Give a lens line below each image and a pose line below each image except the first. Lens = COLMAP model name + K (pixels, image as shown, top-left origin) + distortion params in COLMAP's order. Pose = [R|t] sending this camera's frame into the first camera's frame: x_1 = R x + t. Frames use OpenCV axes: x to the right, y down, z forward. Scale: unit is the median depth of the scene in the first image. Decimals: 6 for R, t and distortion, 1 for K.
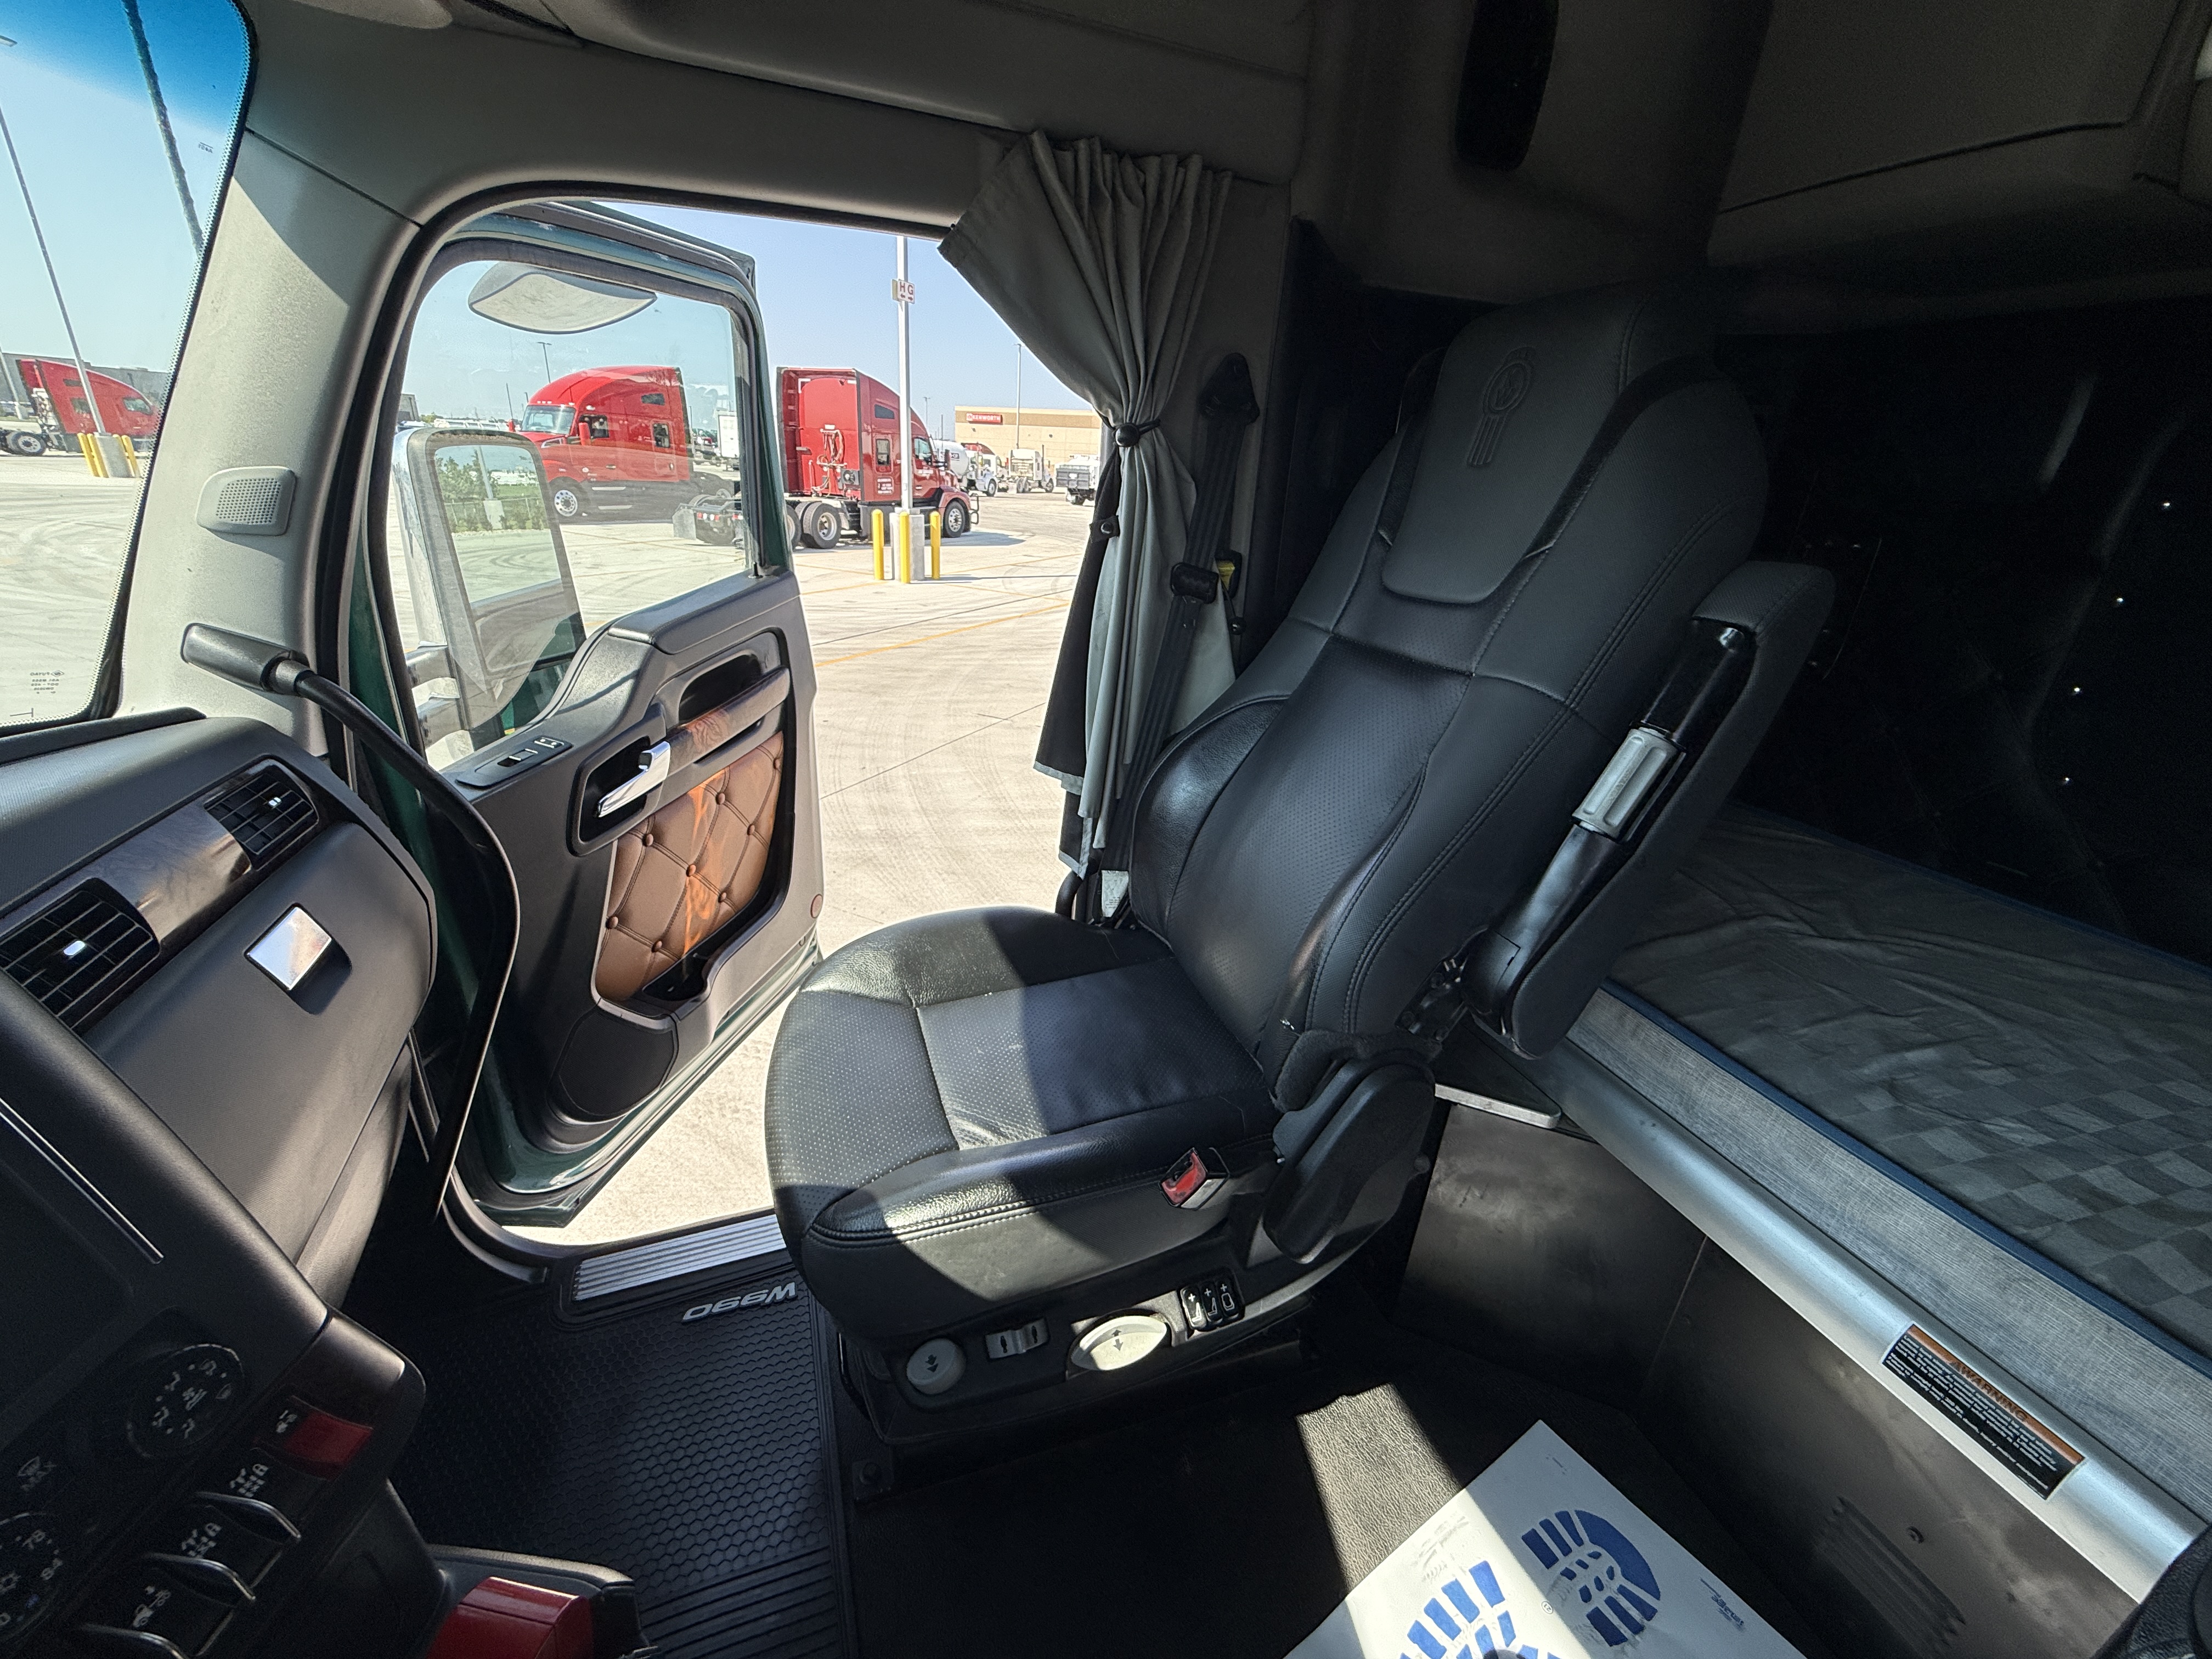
lens RADIAL K [[884.4, 0, 1094.9], [0, 884.4, 827.1], [0, 0, 1]] dist [-0.000425, 0.000140]
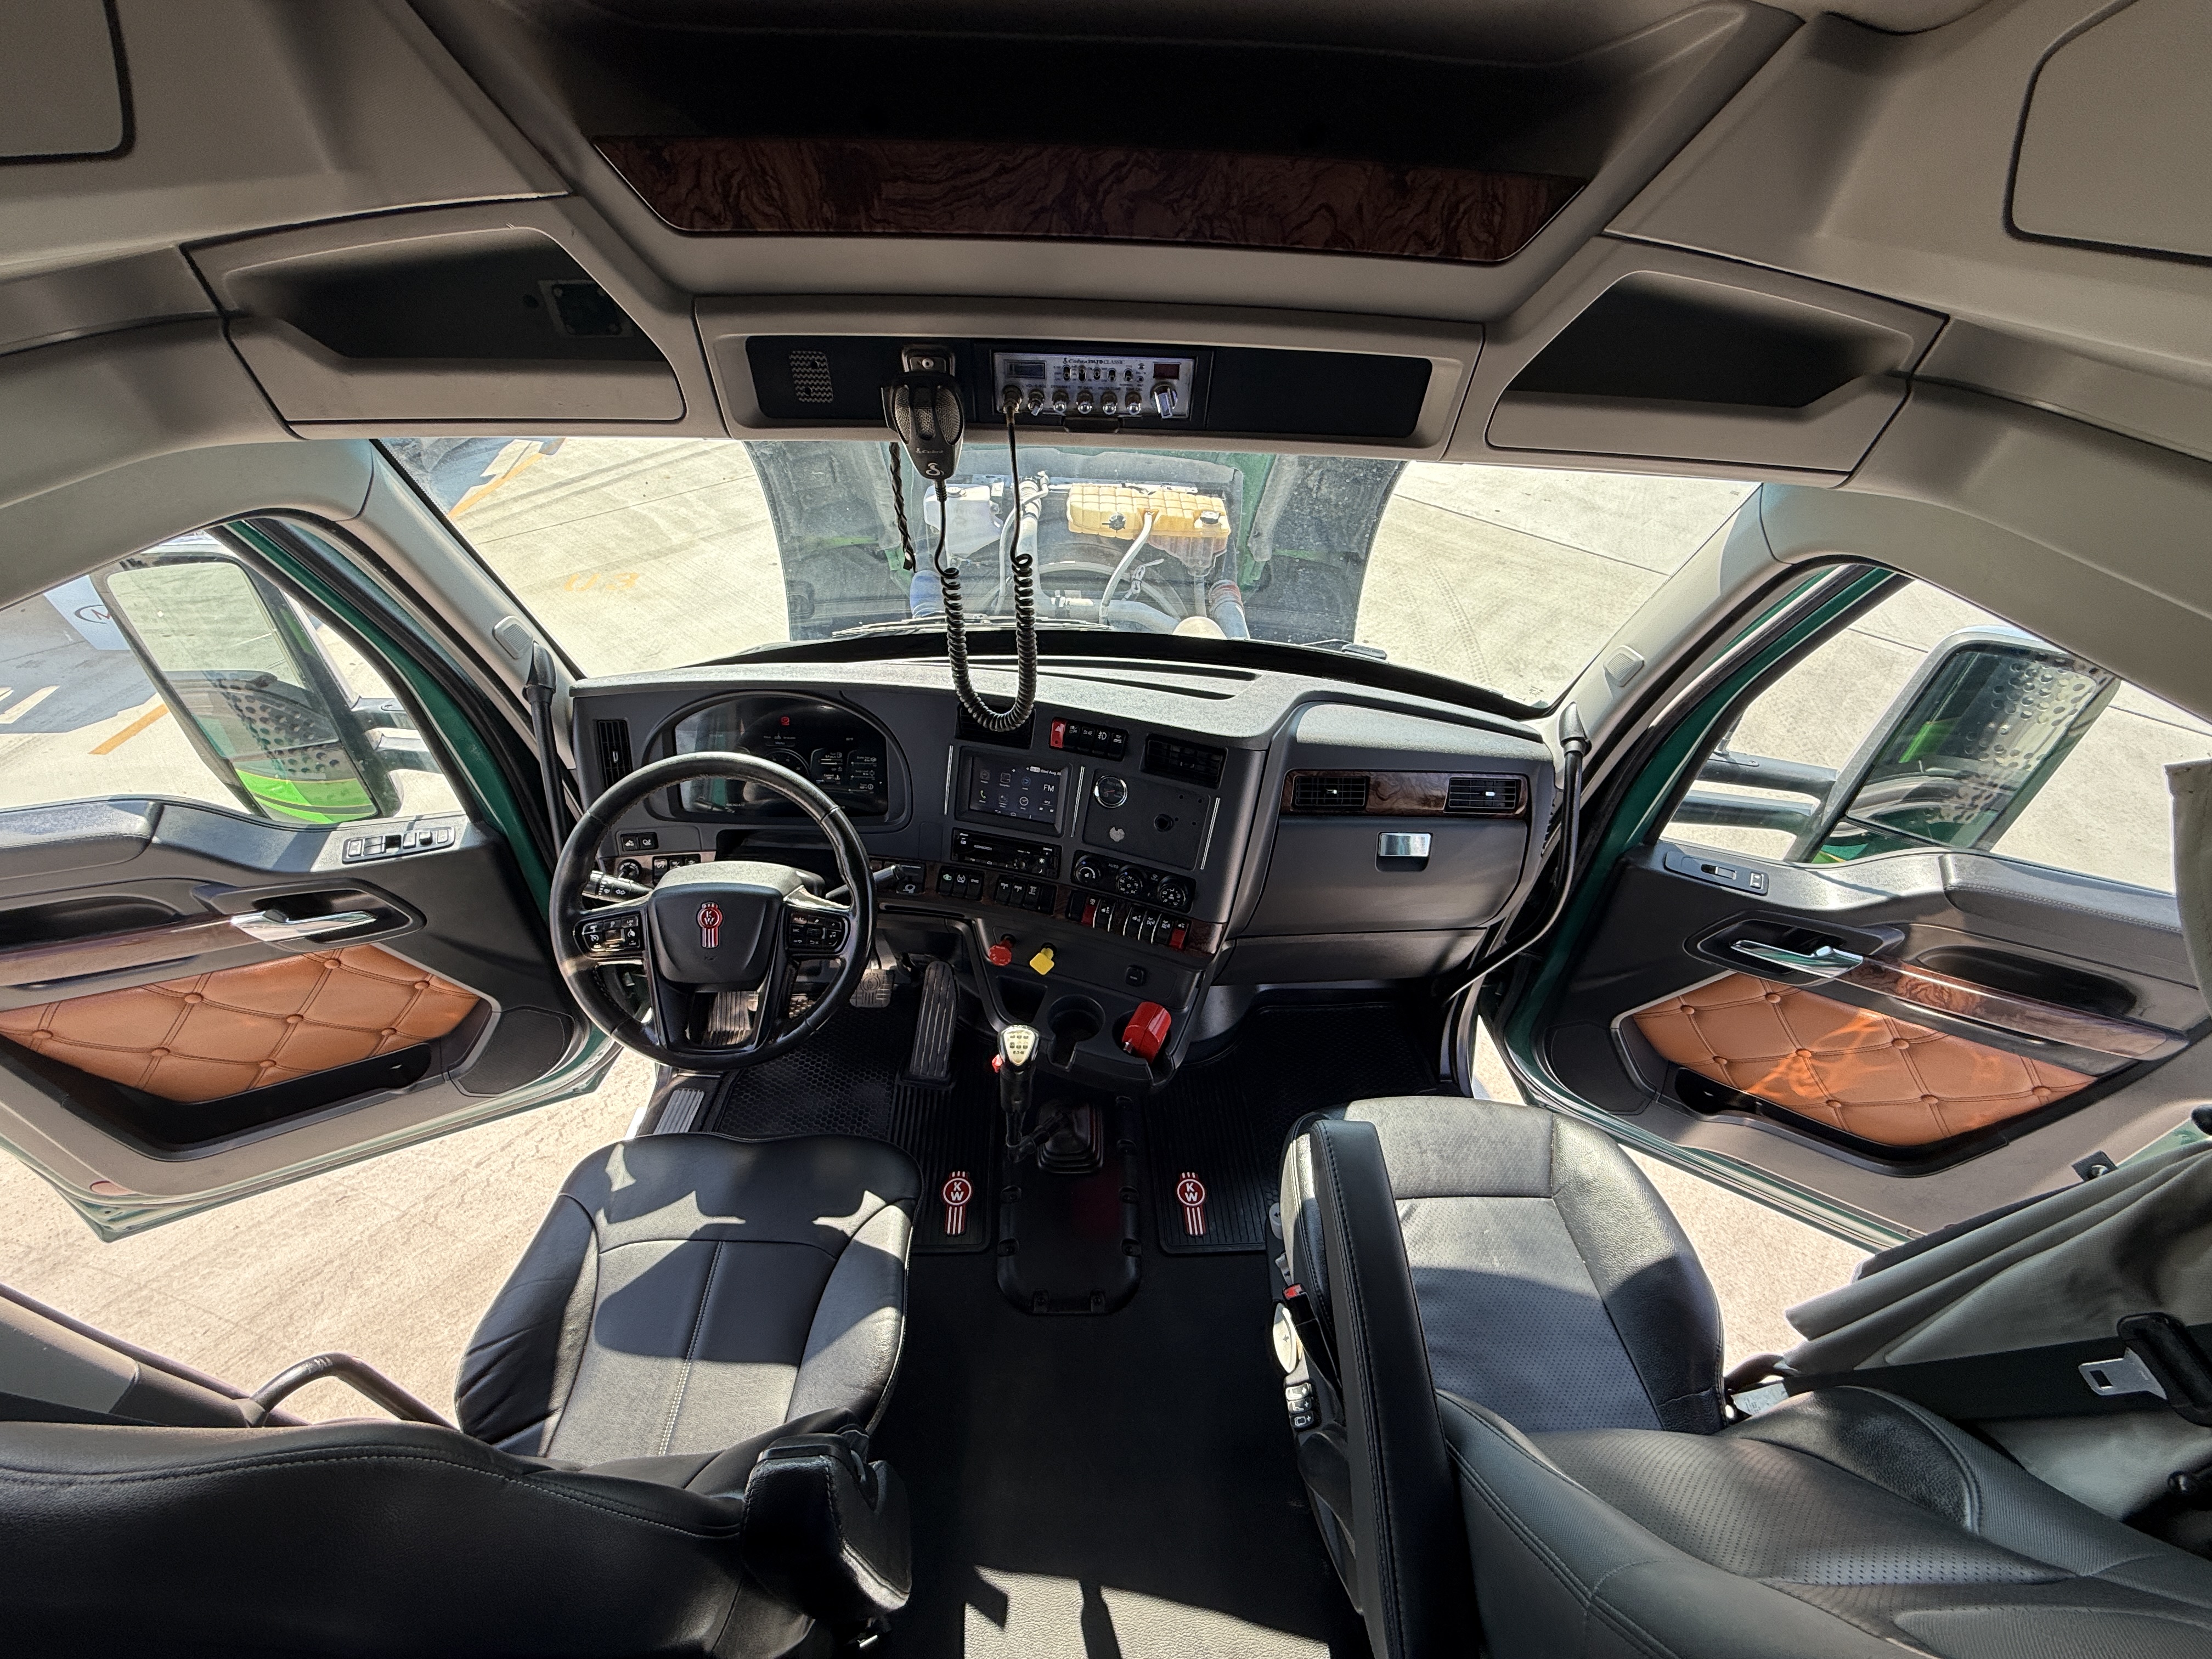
lens RADIAL K [[884.4, 0, 1094.9], [0, 884.4, 827.1], [0, 0, 1]] dist [-0.000425, 0.000140]
pose [[-0.295573, 0.563359, -0.771533, 0.592557], [-0.414516, 0.652001, 0.634879, -0.596956], [0.860705, 0.507466, 0.040808, 0.162859]]
